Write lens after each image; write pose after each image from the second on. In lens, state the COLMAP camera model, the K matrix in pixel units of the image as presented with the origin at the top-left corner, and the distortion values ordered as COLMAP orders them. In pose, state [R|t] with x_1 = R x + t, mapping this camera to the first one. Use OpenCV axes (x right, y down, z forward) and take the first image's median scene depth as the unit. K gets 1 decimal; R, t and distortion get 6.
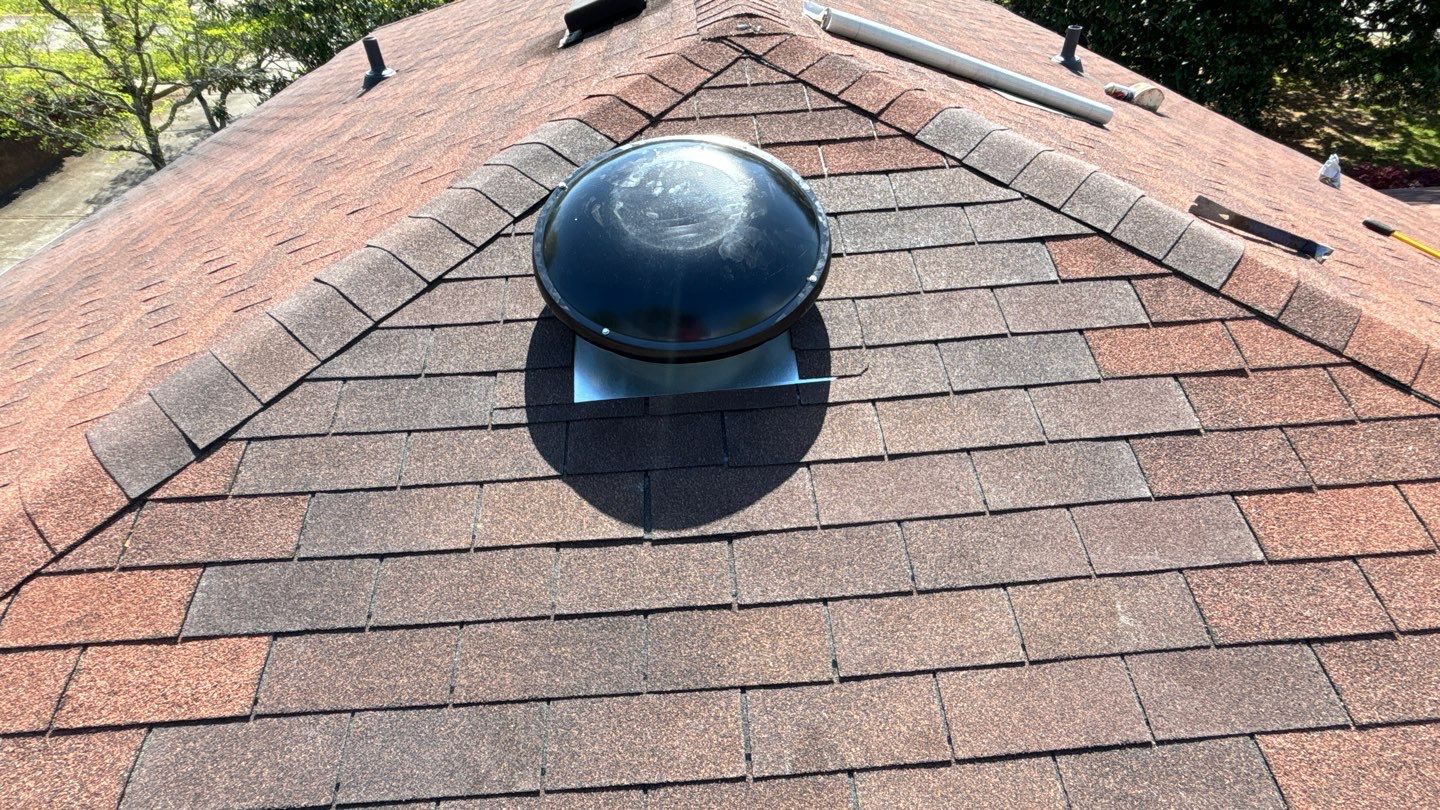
lens RADIAL K [[977.9, 0, 722.6], [0, 977.9, 405.5], [0, 0, 1]] dist [0.025387, 0.004708]
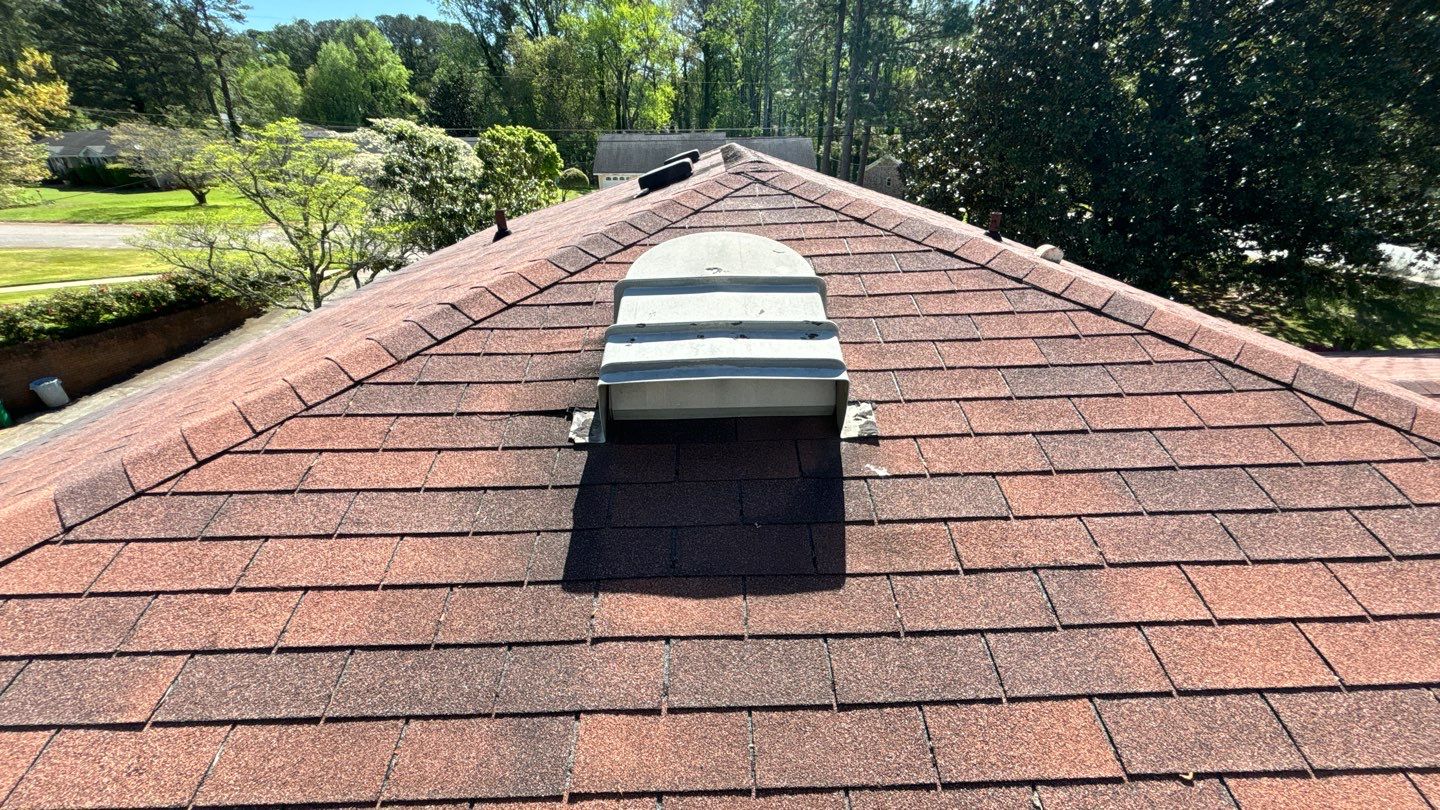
lens RADIAL K [[1182.4, 0, 720.7], [0, 1182.4, 404.3], [0, 0, 1]] dist [0.043477, -0.059827]
pose [[0.998775, 0.011802, -0.048057, 0.068140], [-0.029988, 0.916865, -0.398069, 0.778155], [0.039364, 0.399023, 0.916096, -0.628837]]
